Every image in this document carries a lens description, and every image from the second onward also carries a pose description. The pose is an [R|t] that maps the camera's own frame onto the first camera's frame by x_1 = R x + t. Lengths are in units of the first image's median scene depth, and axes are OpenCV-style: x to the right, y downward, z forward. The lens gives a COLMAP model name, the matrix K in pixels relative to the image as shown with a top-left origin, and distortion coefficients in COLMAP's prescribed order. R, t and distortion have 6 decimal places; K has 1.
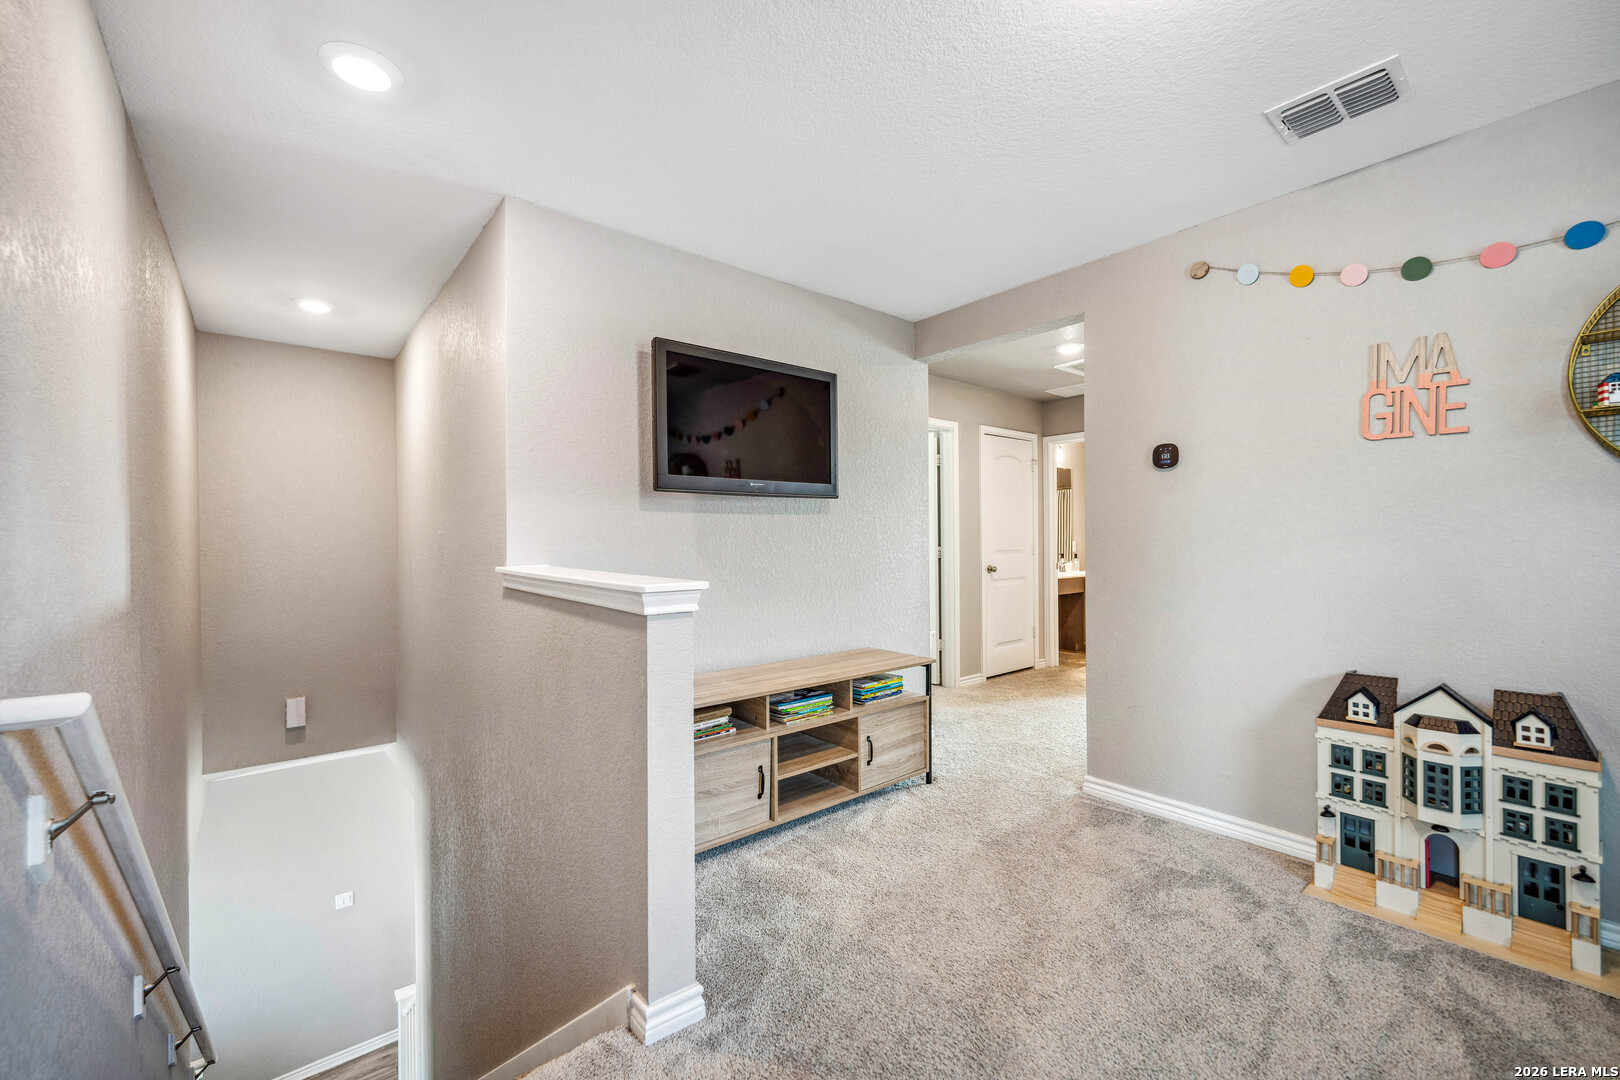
lens RADIAL K [[656.4, 0, 806.8], [0, 656.4, 536.9], [0, 0, 1]] dist [-0.000088, 0.000088]
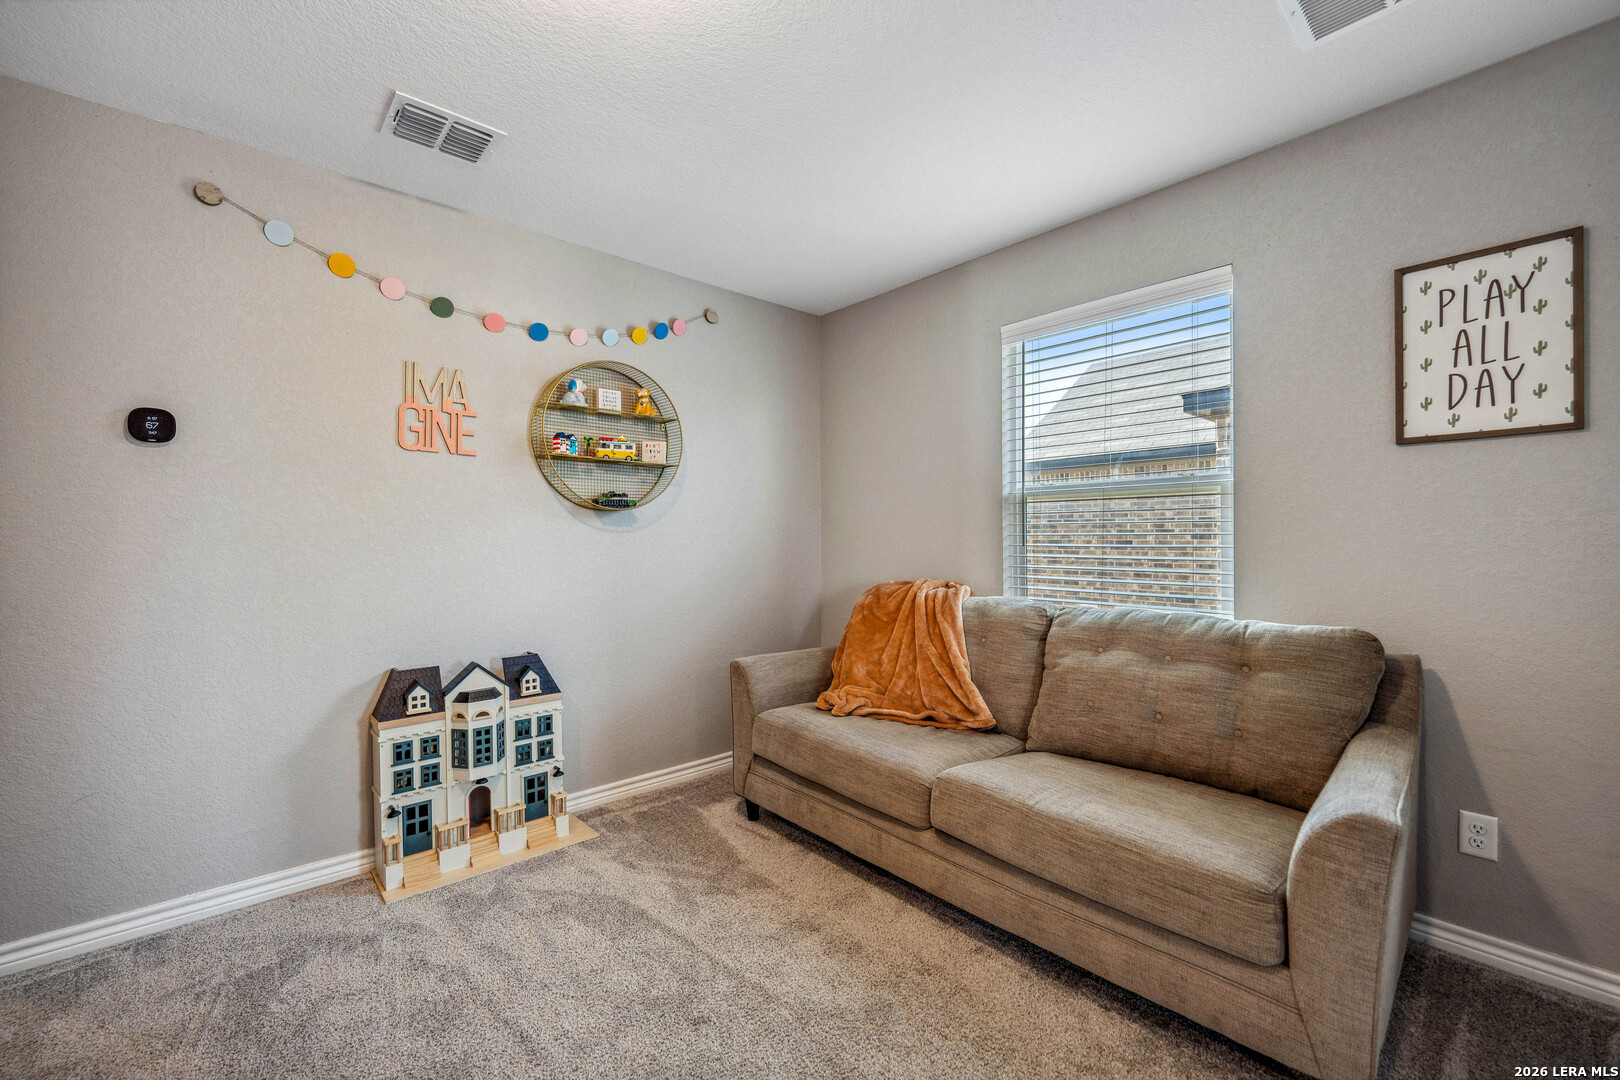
lens RADIAL K [[669.6, 0, 814.0], [0, 669.6, 544.3], [0, 0, 1]] dist [-0.000398, -0.000347]
pose [[-0.051093, 0.010622, 0.998637, -0.285867], [0.004666, 0.999935, -0.010397, 0.023187], [-0.998683, 0.004128, -0.051139, 0.430328]]
